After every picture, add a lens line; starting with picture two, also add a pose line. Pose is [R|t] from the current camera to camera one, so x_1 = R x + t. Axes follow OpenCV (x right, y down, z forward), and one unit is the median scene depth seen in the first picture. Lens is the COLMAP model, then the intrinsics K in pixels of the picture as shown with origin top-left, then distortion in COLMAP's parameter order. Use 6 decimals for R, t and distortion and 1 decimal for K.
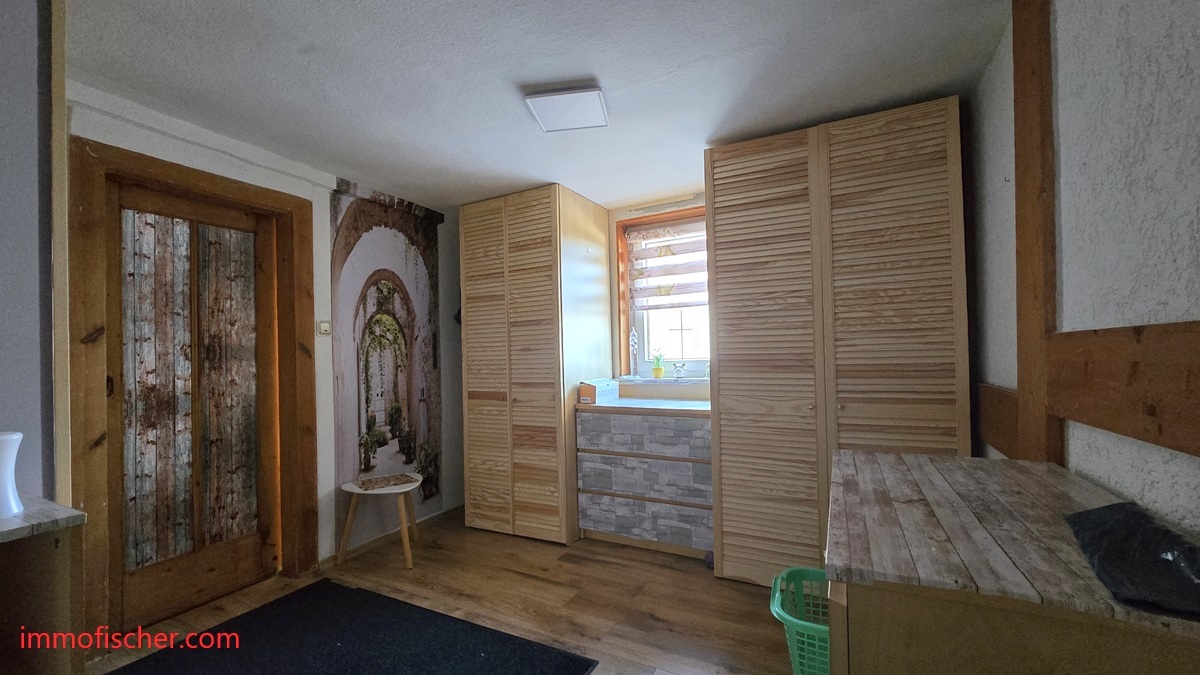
lens RADIAL K [[484.5, 0, 606.2], [0, 484.5, 346.6], [0, 0, 1]] dist [-0.000659, -0.000328]
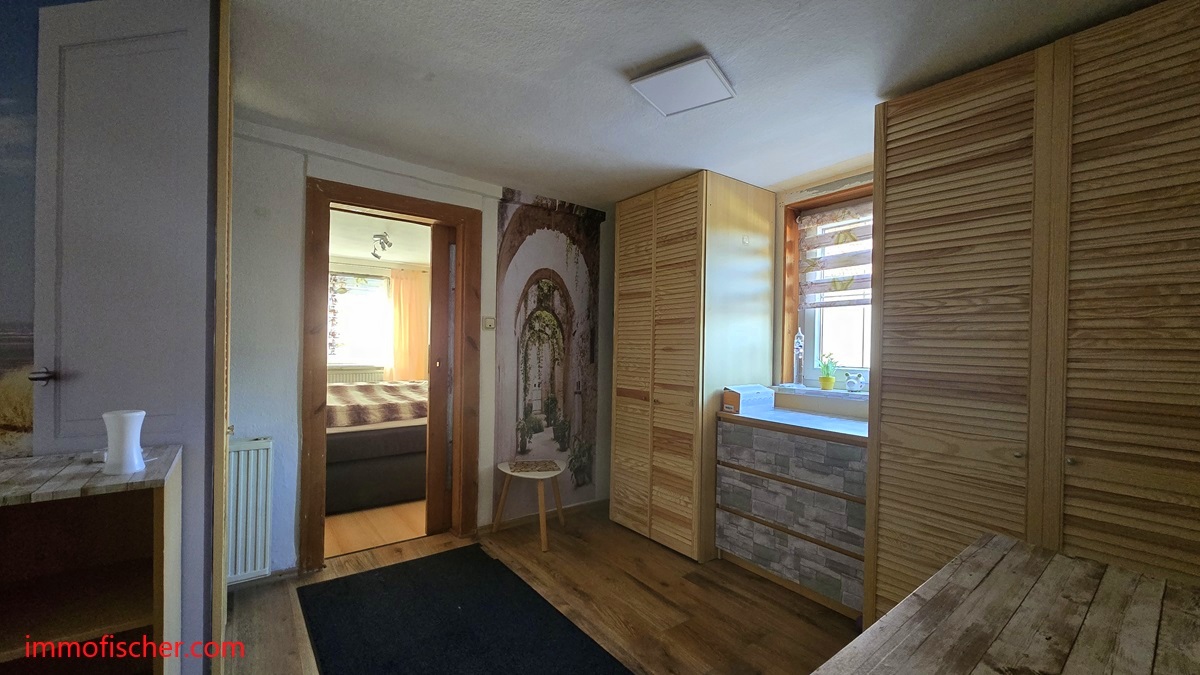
lens RADIAL K [[484.5, 0, 606.2], [0, 484.5, 346.6], [0, 0, 1]] dist [-0.000659, -0.000328]
pose [[0.901956, 0.042716, -0.429710, 0.138192], [-0.034551, 0.999044, 0.026789, -0.021419], [0.430443, -0.009316, 0.902570, 0.091121]]
